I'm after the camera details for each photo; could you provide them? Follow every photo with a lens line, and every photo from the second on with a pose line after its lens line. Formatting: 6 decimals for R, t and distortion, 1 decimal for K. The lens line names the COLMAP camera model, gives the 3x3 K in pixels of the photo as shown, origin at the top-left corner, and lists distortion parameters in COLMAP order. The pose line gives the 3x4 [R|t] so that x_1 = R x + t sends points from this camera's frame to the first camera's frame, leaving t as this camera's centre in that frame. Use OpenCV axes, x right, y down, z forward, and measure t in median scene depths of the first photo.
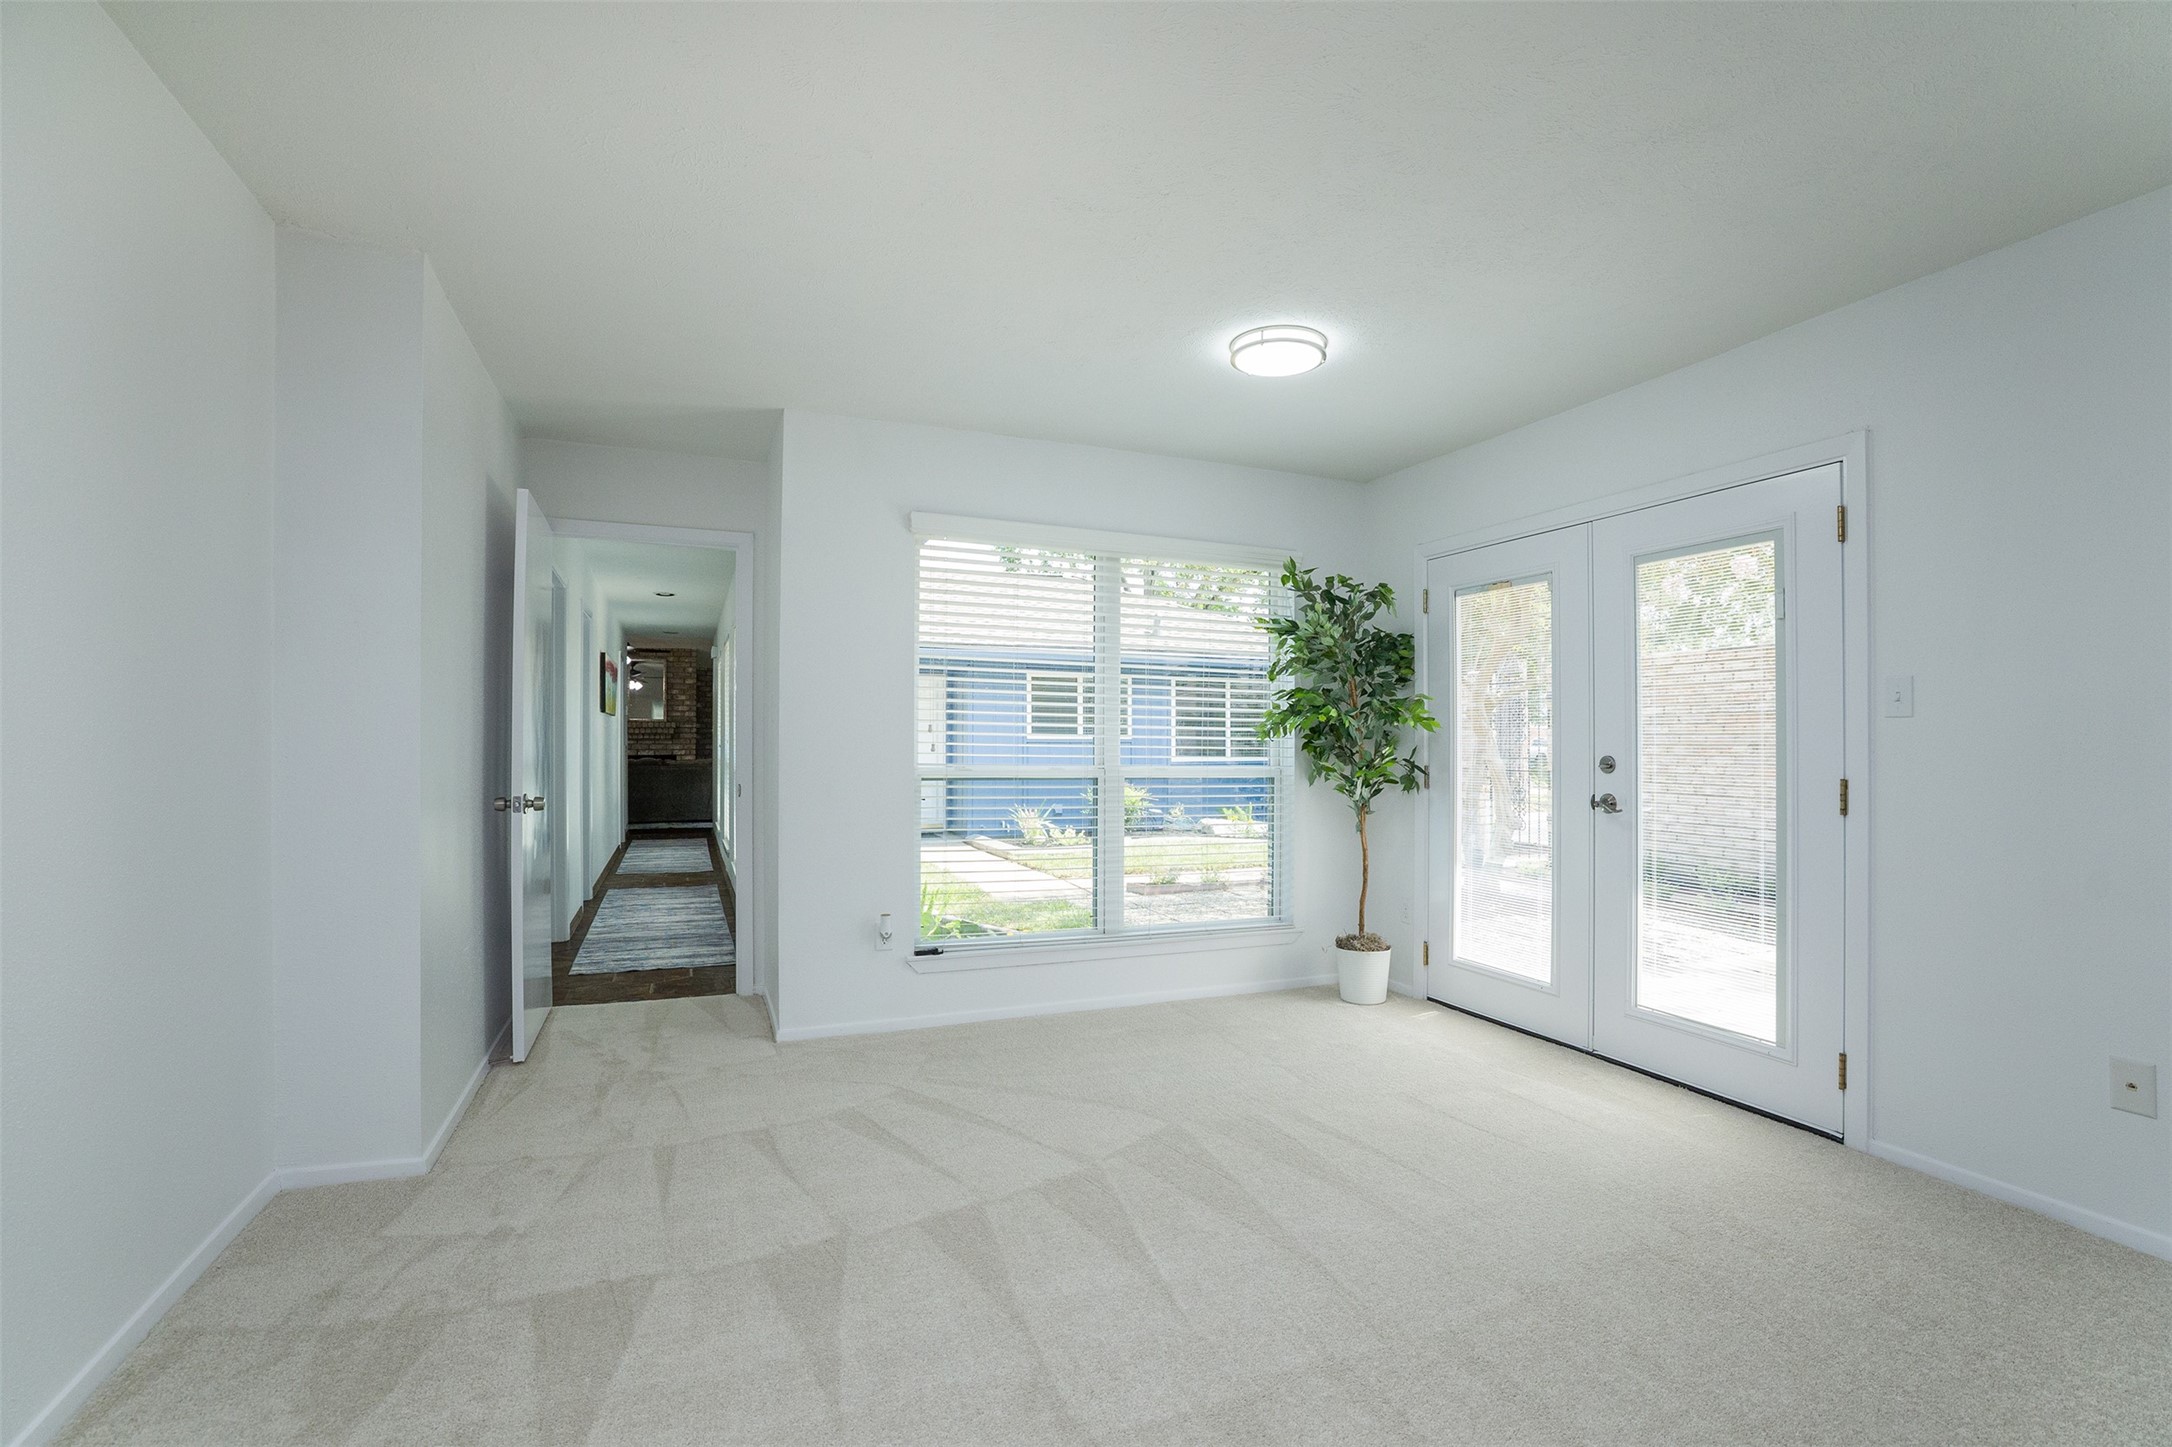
lens RADIAL K [[944.5, 0, 1120.7], [0, 944.5, 734.6], [0, 0, 1]] dist [-0.034505, 0.008462]
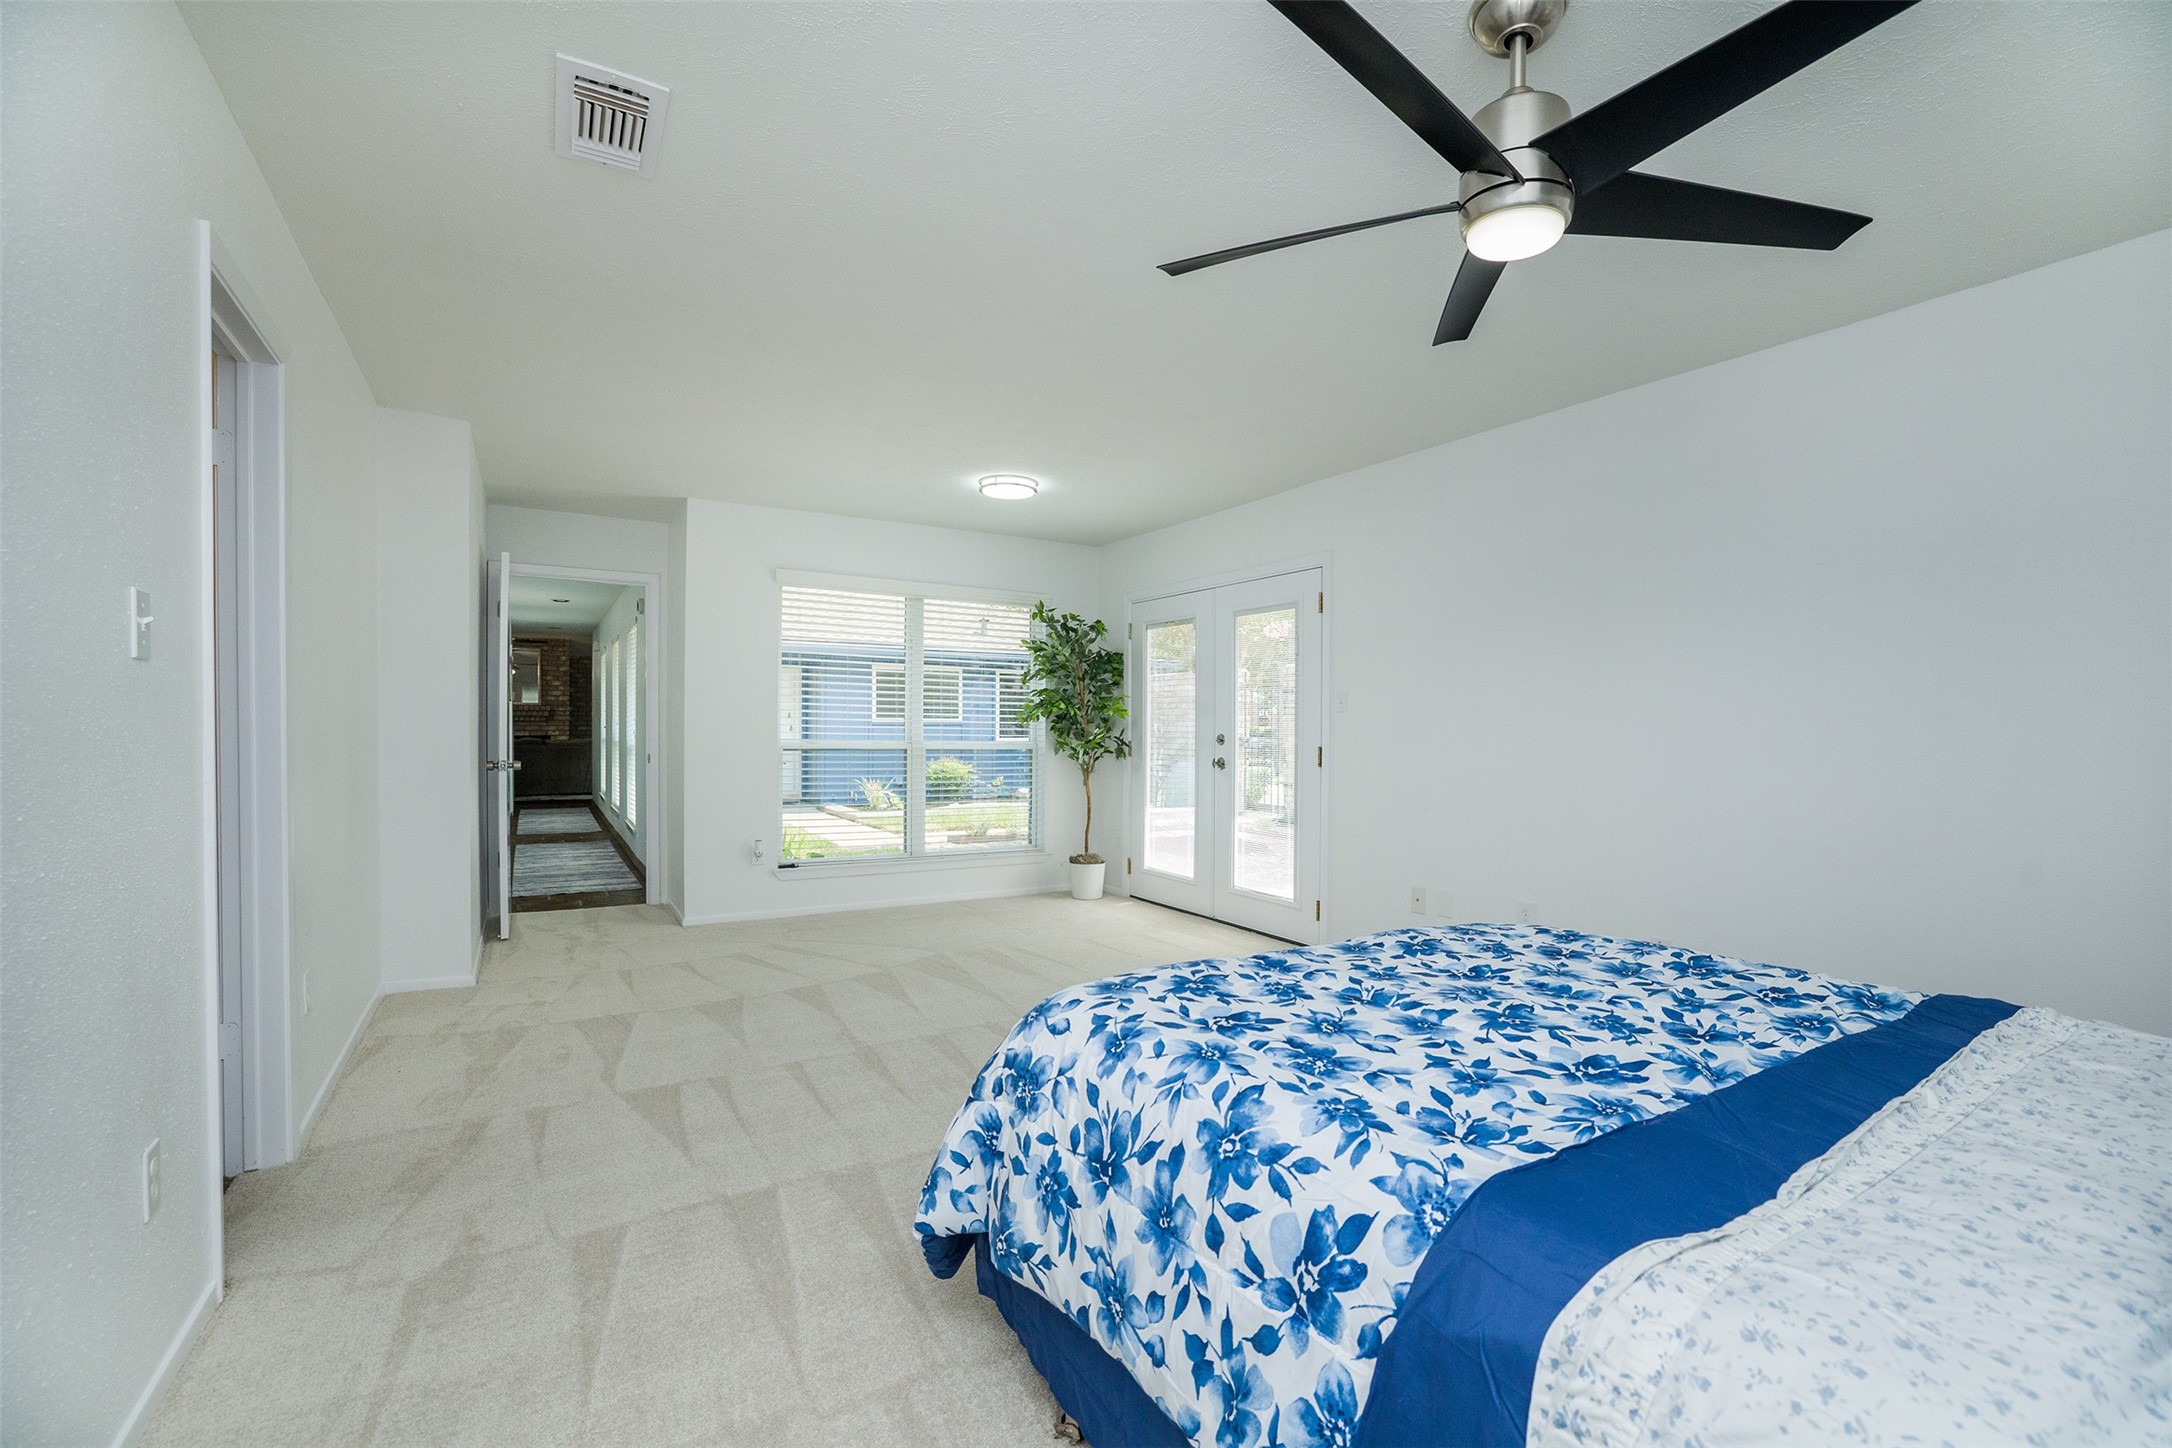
lens RADIAL K [[944.5, 0, 1105.4], [0, 944.5, 730.3], [0, 0, 1]] dist [-0.034505, 0.008462]
pose [[0.991926, 0.002332, 0.126797, 0.094978], [-0.004097, 0.999898, 0.013664, -0.004754], [-0.126752, -0.014073, 0.991835, -0.487916]]
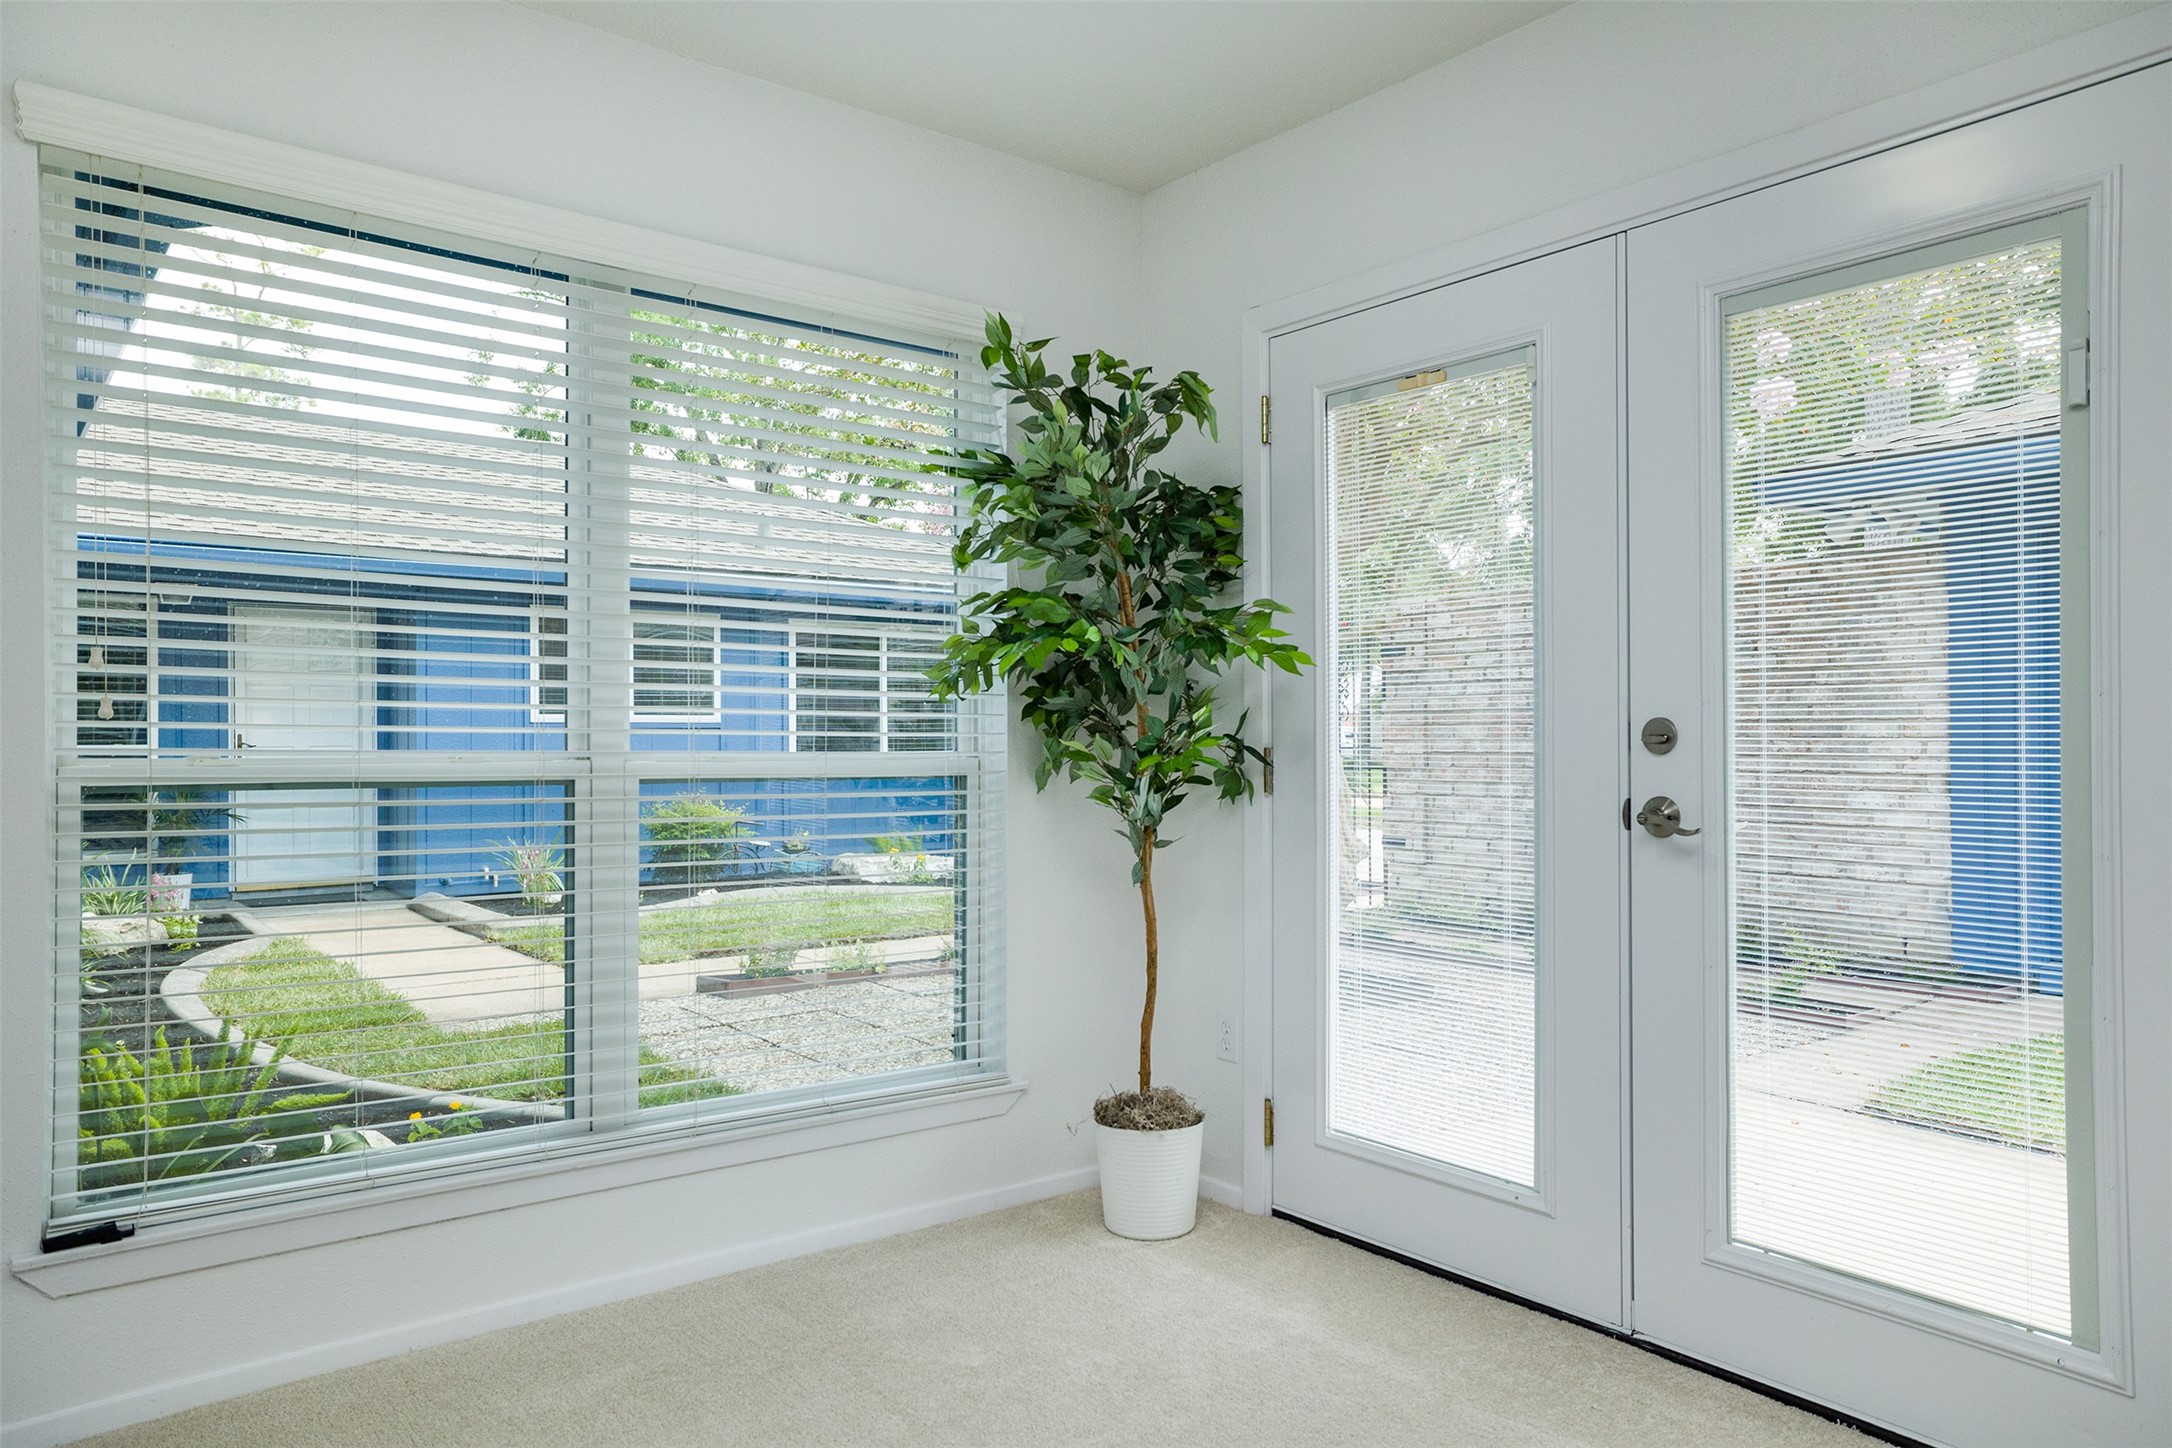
lens RADIAL K [[1324.4, 0, 1067.7], [0, 1324.4, 720.2], [0, 0, 1]] dist [-0.001615, 0.000321]
pose [[0.970257, -0.002616, 0.242062, 0.050237], [0.003729, 0.999984, -0.004138, 0.021200], [-0.242047, 0.004917, 0.970252, 0.340062]]
